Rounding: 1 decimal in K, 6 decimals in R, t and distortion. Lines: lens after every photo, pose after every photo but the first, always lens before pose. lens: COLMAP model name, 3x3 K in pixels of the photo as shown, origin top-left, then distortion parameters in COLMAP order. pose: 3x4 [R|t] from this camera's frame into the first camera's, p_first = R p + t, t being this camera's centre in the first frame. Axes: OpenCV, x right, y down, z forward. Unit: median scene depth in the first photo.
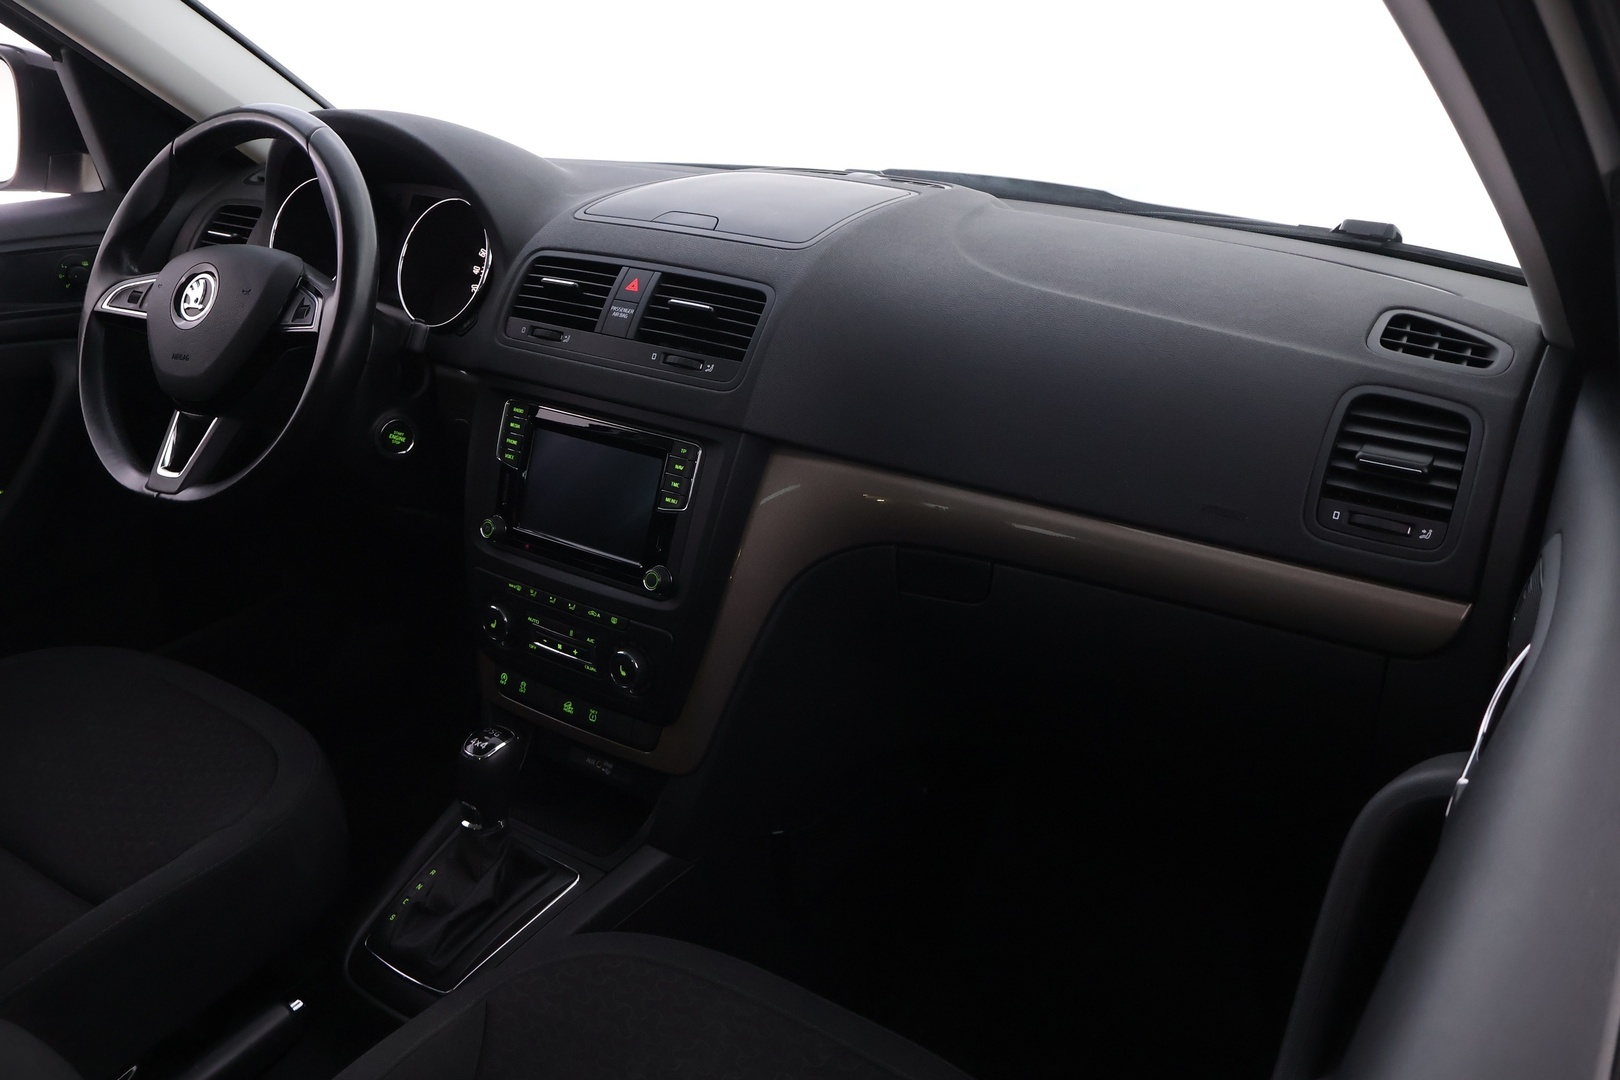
lens RADIAL K [[1357.8, 0, 810.0], [0, 1357.8, 540.0], [0, 0, 1]] dist [-0.007987, 0.001437]
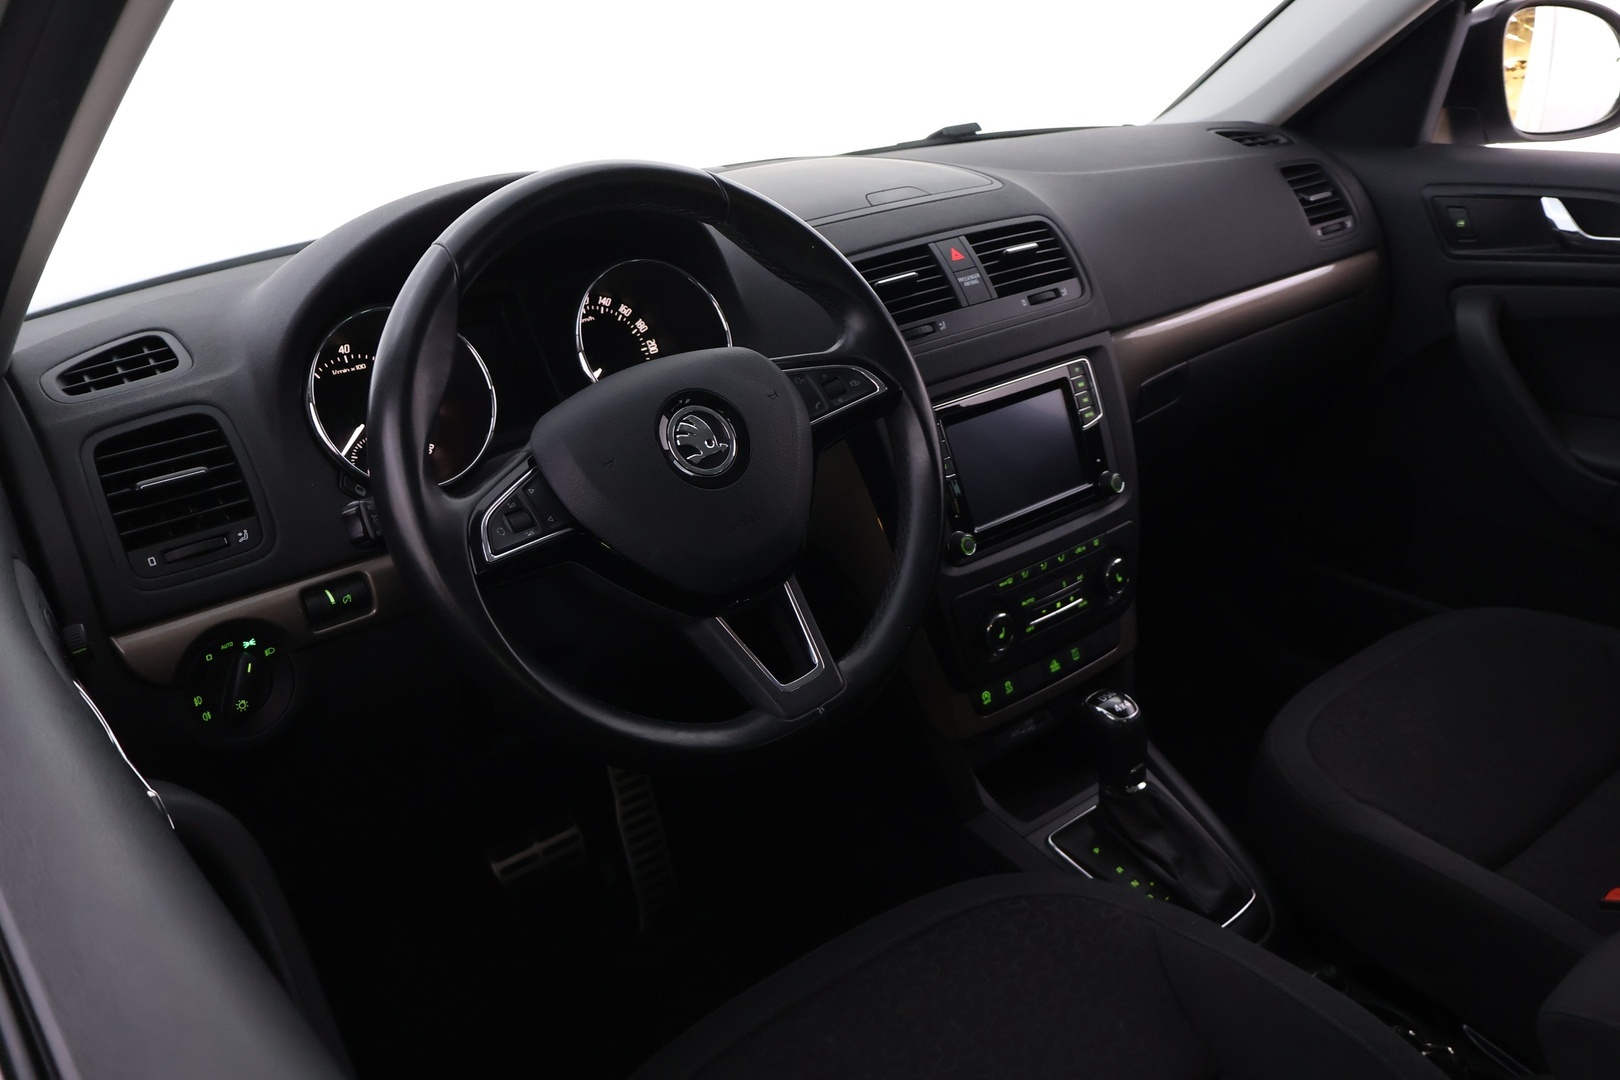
lens RADIAL K [[1413.0, 0, 814.5], [0, 1413.0, 466.4], [0, 0, 1]] dist [-0.012360, -0.003390]
pose [[0.272122, -0.349191, 0.896669, -1.146251], [0.421921, 0.880781, 0.214959, -0.315909], [-0.864831, 0.319828, 0.387011, 0.724589]]
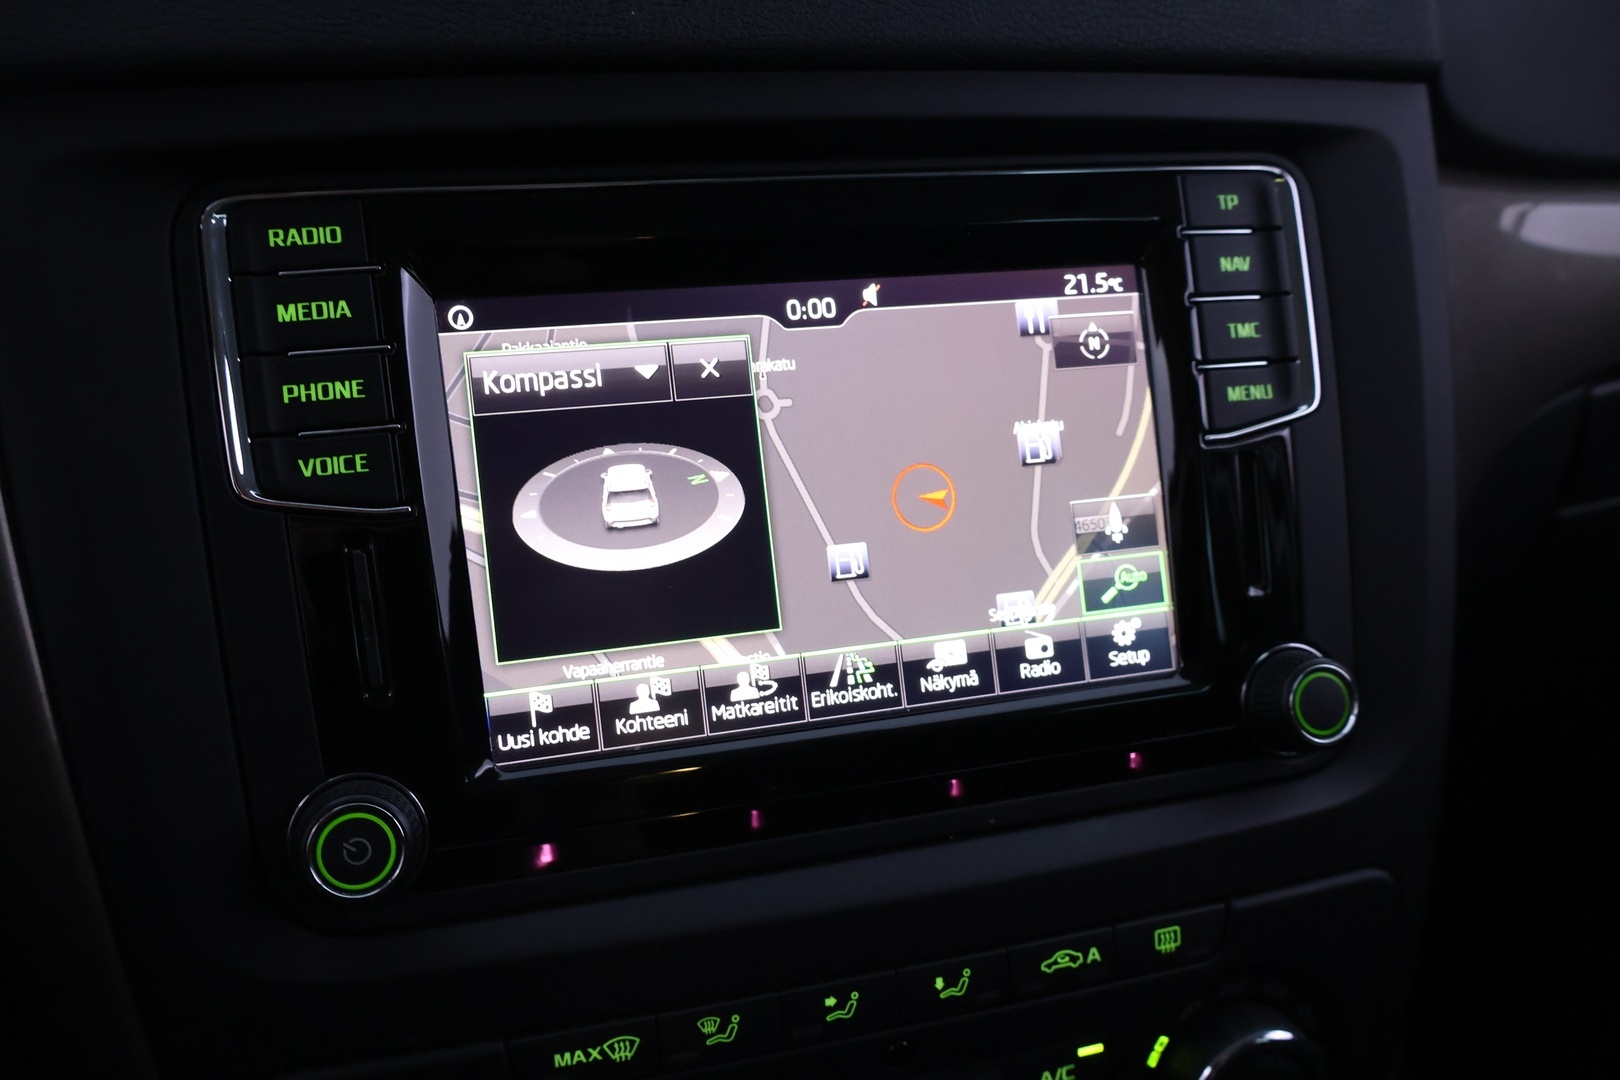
lens RADIAL K [[1357.8, 0, 810.0], [0, 1357.8, 540.0], [0, 0, 1]] dist [-0.007987, 0.001437]
pose [[0.632856, -0.256122, 0.730681, -0.335764], [0.316822, 0.946743, 0.057451, -0.041772], [-0.706482, 0.195137, 0.680297, 0.843720]]
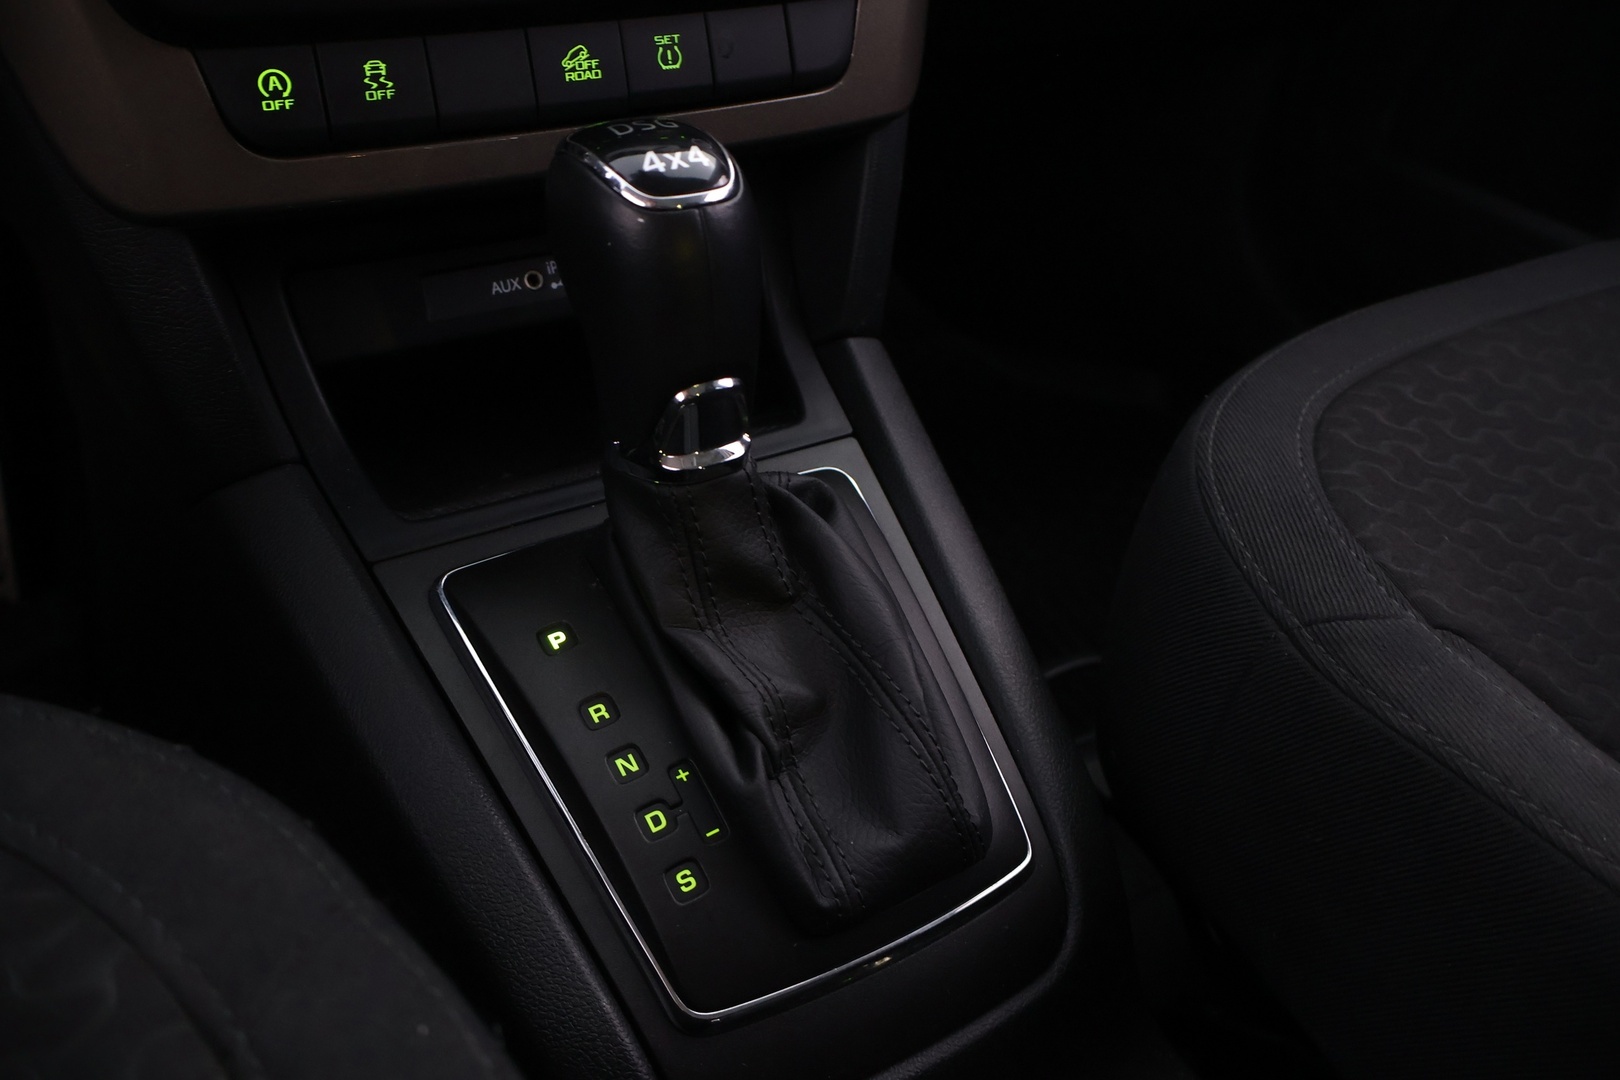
lens RADIAL K [[1357.8, 0, 810.0], [0, 1357.8, 540.0], [0, 0, 1]] dist [-0.007987, 0.001437]
pose [[0.381582, -0.506231, 0.773385, -0.475190], [0.302820, 0.858984, 0.412852, 0.106539], [-0.873324, 0.076660, 0.481070, 0.833119]]
